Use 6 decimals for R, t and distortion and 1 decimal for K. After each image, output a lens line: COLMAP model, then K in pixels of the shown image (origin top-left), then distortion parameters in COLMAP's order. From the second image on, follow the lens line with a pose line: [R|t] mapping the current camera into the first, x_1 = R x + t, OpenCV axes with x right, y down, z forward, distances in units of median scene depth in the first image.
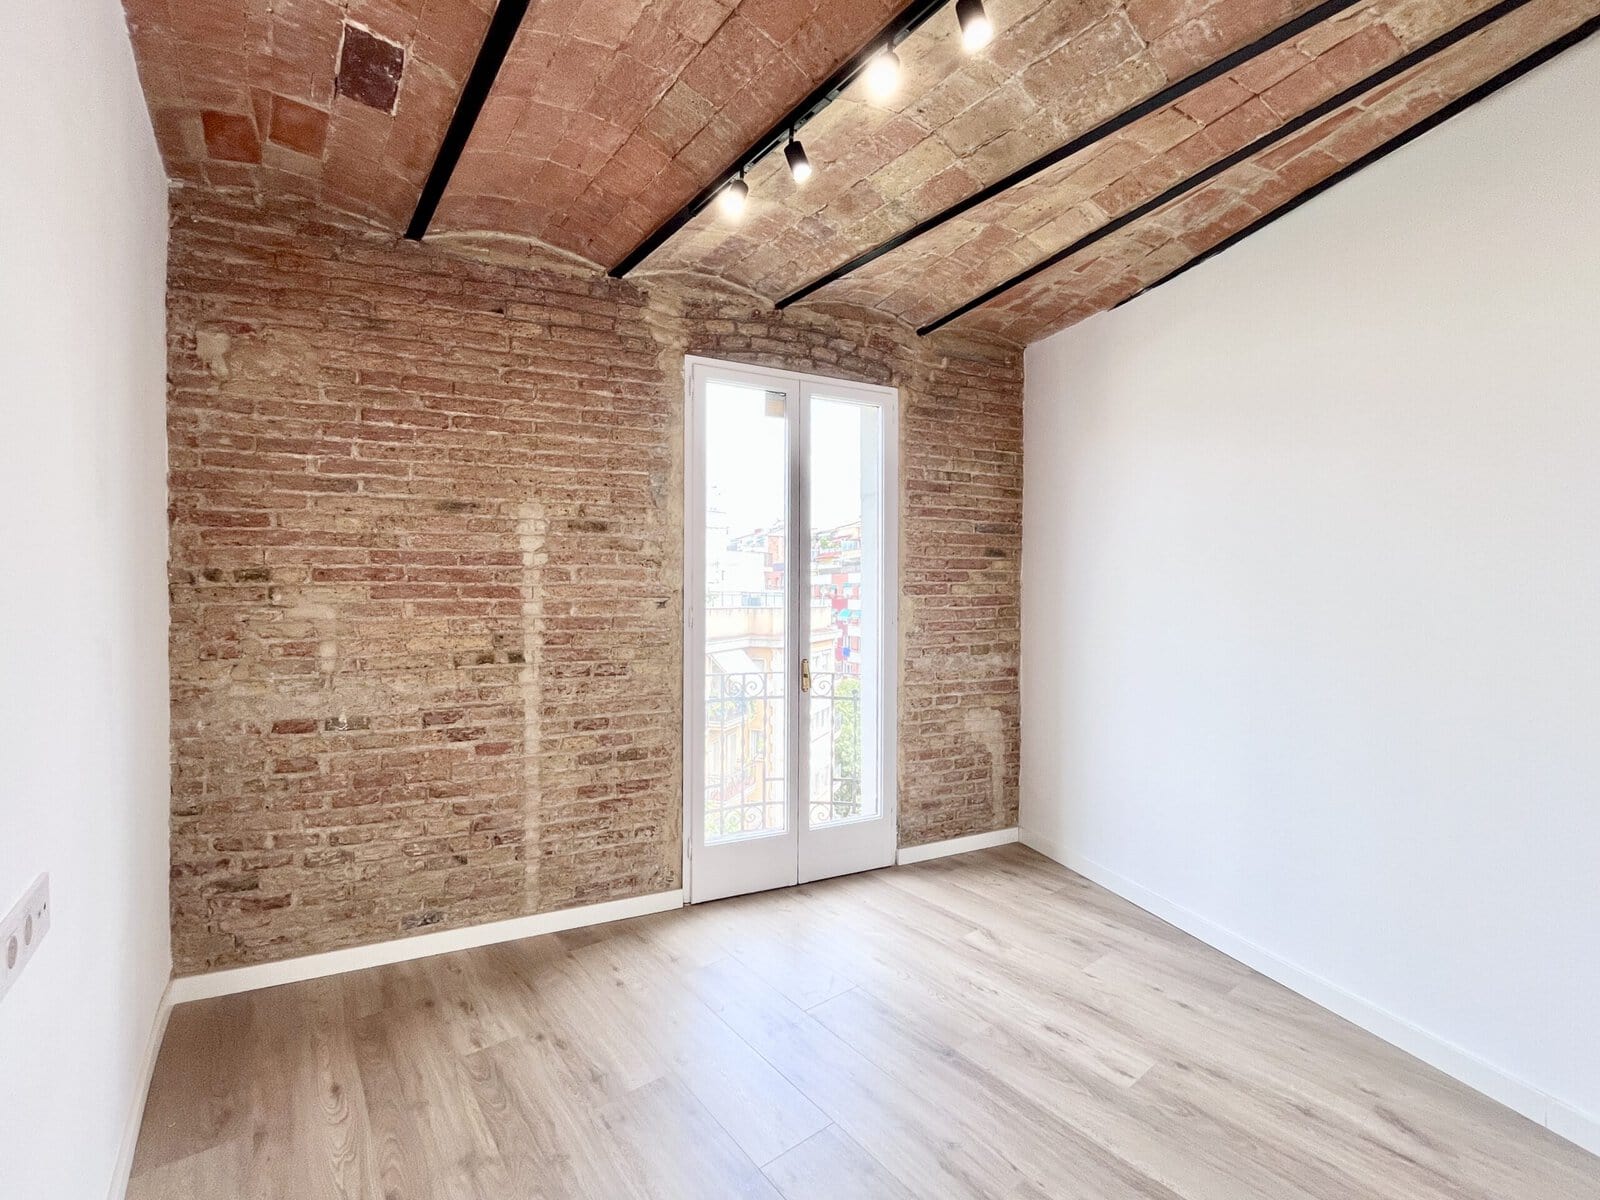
lens RADIAL K [[671.6, 0, 785.6], [0, 671.6, 602.1], [0, 0, 1]] dist [-0.003521, 0.000560]
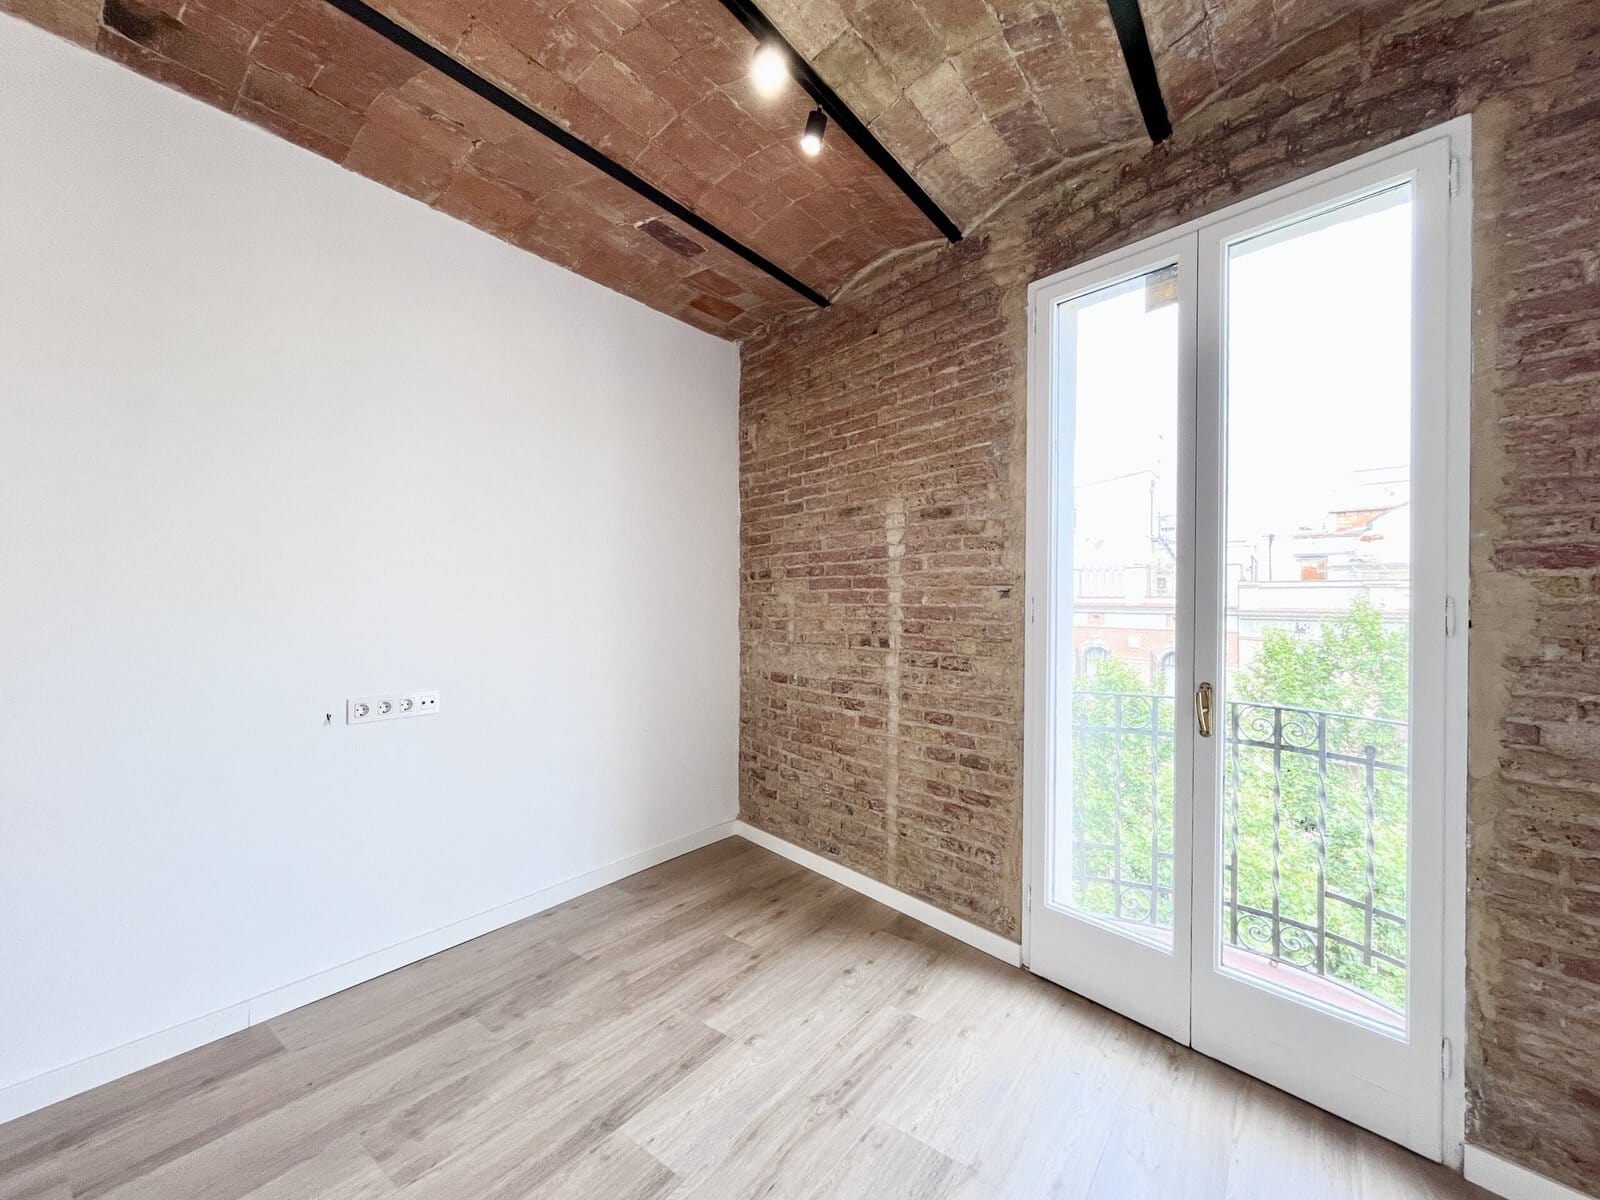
lens RADIAL K [[671.6, 0, 800.7], [0, 671.6, 602.1], [0, 0, 1]] dist [-0.003521, 0.000560]
pose [[0.268399, -0.000498, -0.963308, 0.615860], [-0.014603, 0.999883, -0.004586, 0.024180], [0.963197, 0.015298, 0.268360, 0.581735]]
